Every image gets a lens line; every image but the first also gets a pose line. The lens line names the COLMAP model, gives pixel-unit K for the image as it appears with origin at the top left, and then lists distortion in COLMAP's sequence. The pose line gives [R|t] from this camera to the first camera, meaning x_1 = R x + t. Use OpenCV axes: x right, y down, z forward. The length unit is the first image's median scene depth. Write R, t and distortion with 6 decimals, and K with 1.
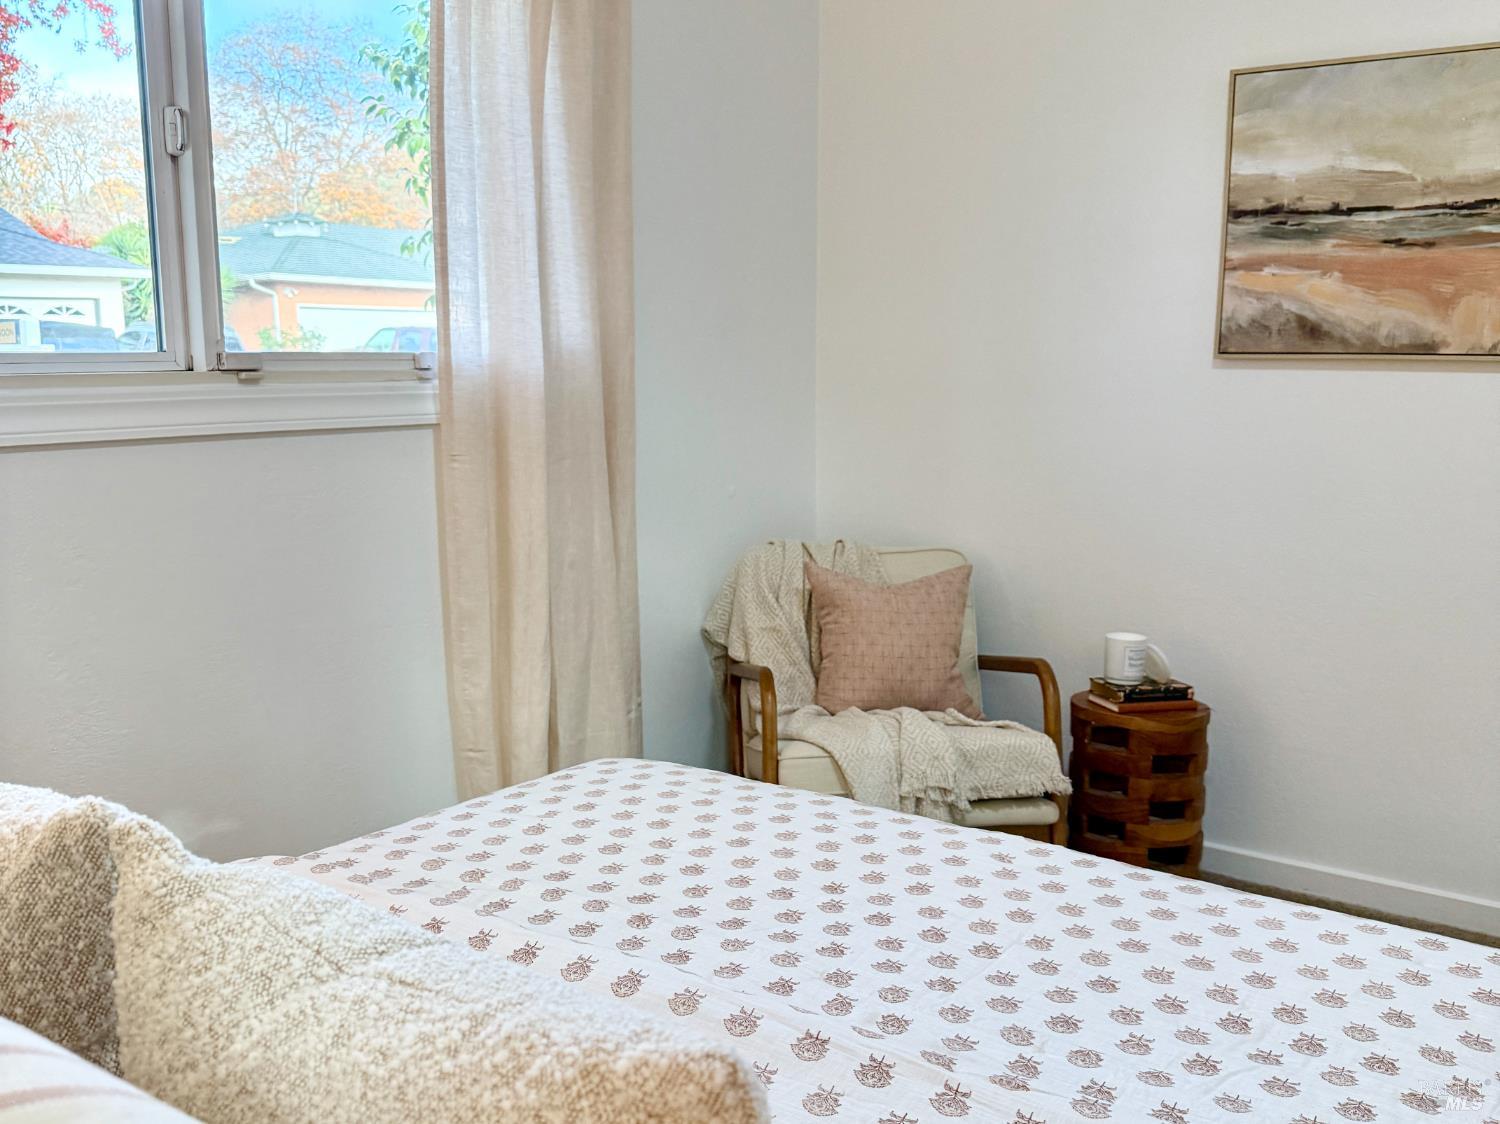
lens RADIAL K [[1386.4, 0, 752.5], [0, 1386.4, 589.3], [0, 0, 1]] dist [0.079374, -0.134459]
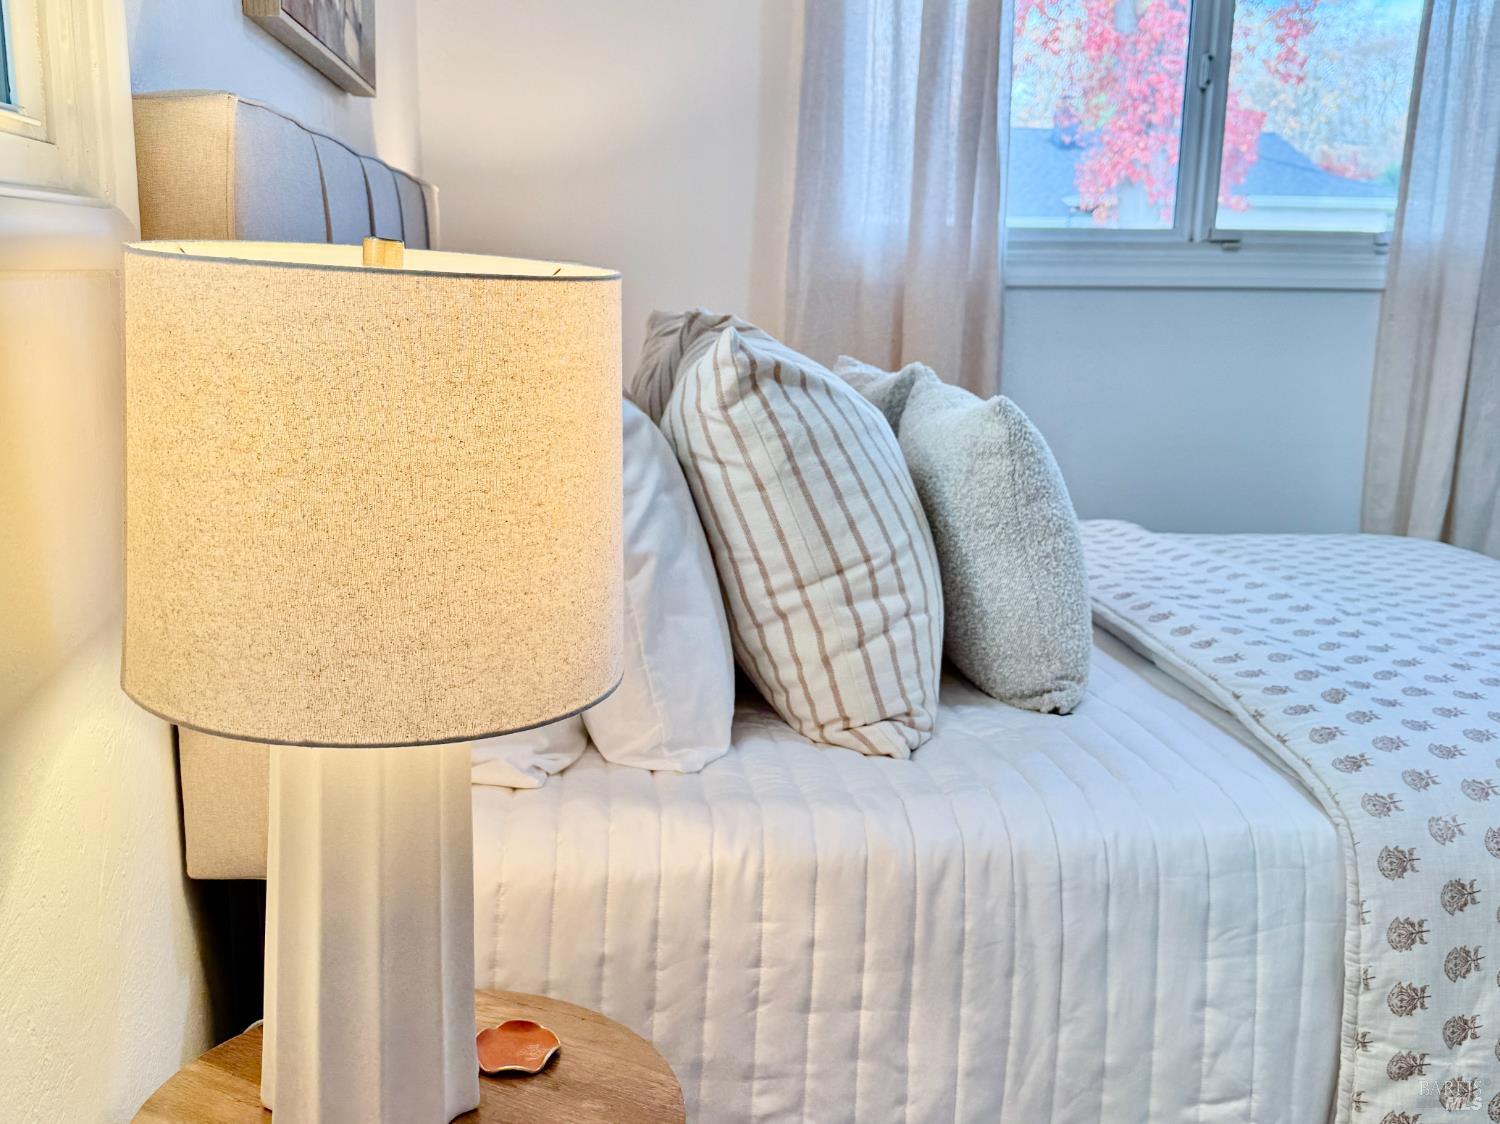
lens RADIAL K [[1463.3, 0, 746.4], [0, 1463.3, 608.6], [0, 0, 1]] dist [0.234057, -0.501122]
pose [[0.674310, 0.172773, -0.717952, 0.372427], [-0.145661, 0.984262, 0.100052, 0.102298], [0.723940, 0.037112, 0.688864, -0.299120]]
